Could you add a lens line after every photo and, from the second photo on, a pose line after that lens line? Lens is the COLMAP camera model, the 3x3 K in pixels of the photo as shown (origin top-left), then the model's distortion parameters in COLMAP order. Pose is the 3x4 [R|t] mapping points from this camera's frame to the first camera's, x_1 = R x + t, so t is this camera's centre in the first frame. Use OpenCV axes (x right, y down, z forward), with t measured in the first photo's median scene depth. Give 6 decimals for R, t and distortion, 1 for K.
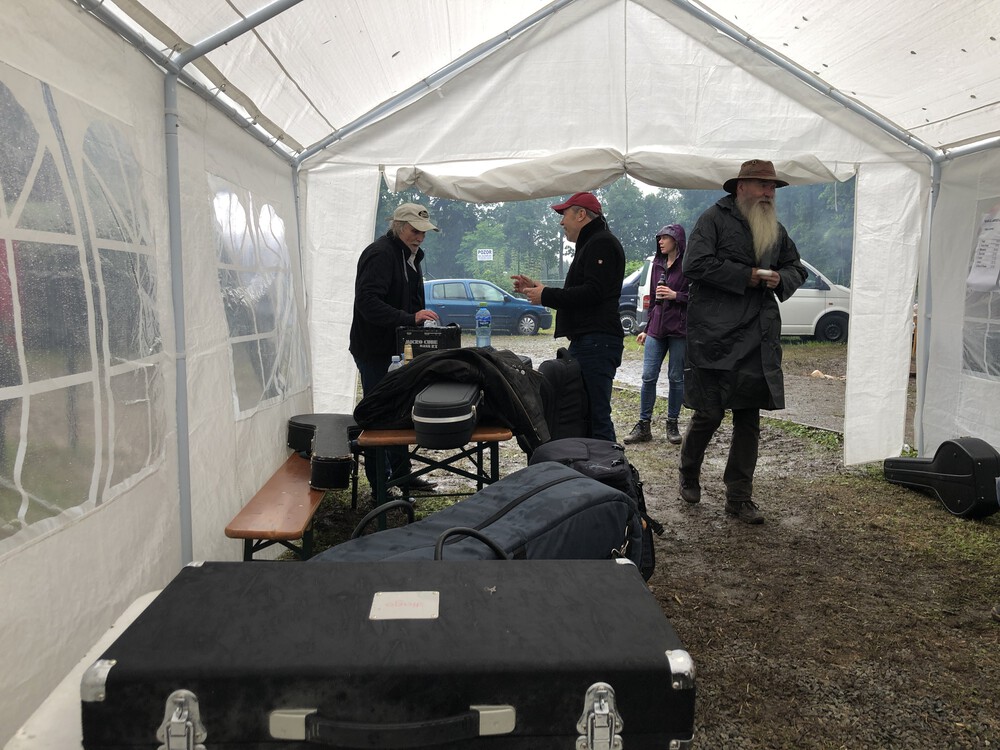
lens RADIAL K [[820.7, 0, 487.9], [0, 820.7, 409.7], [0, 0, 1]] dist [0.026851, -0.034421]
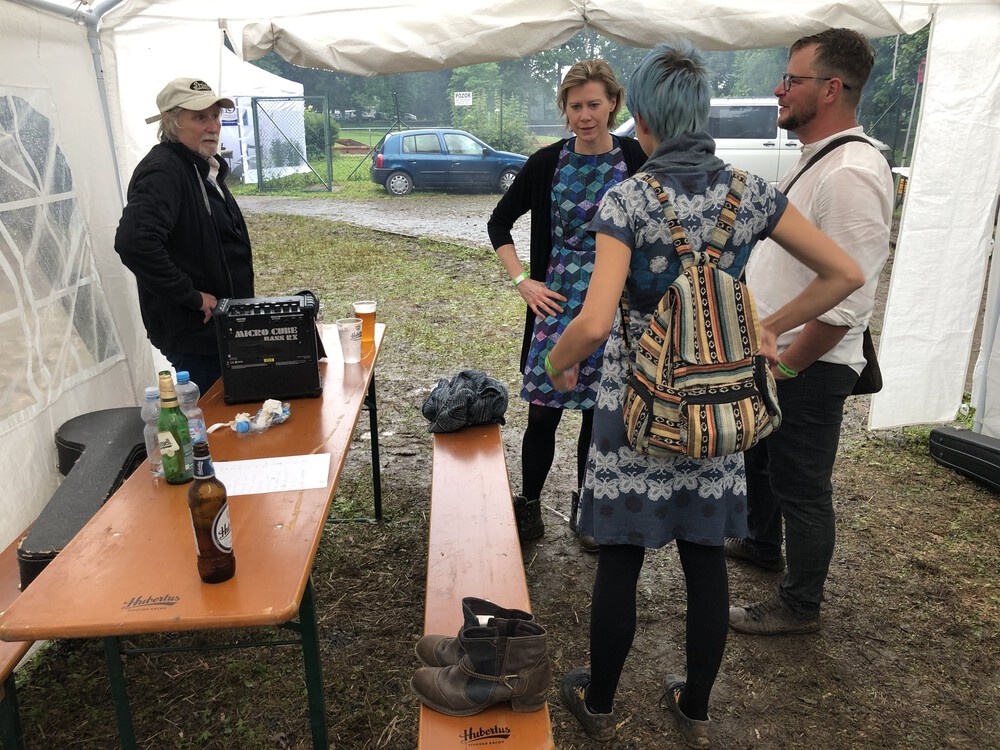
lens RADIAL K [[820.7, 0, 463.5], [0, 820.7, 393.9], [0, 0, 1]] dist [0.026851, -0.034421]
pose [[0.999627, -0.003722, -0.027069, 0.080384], [0.008263, 0.985470, 0.169648, -0.100900], [0.026044, -0.169809, 0.985133, 0.268392]]
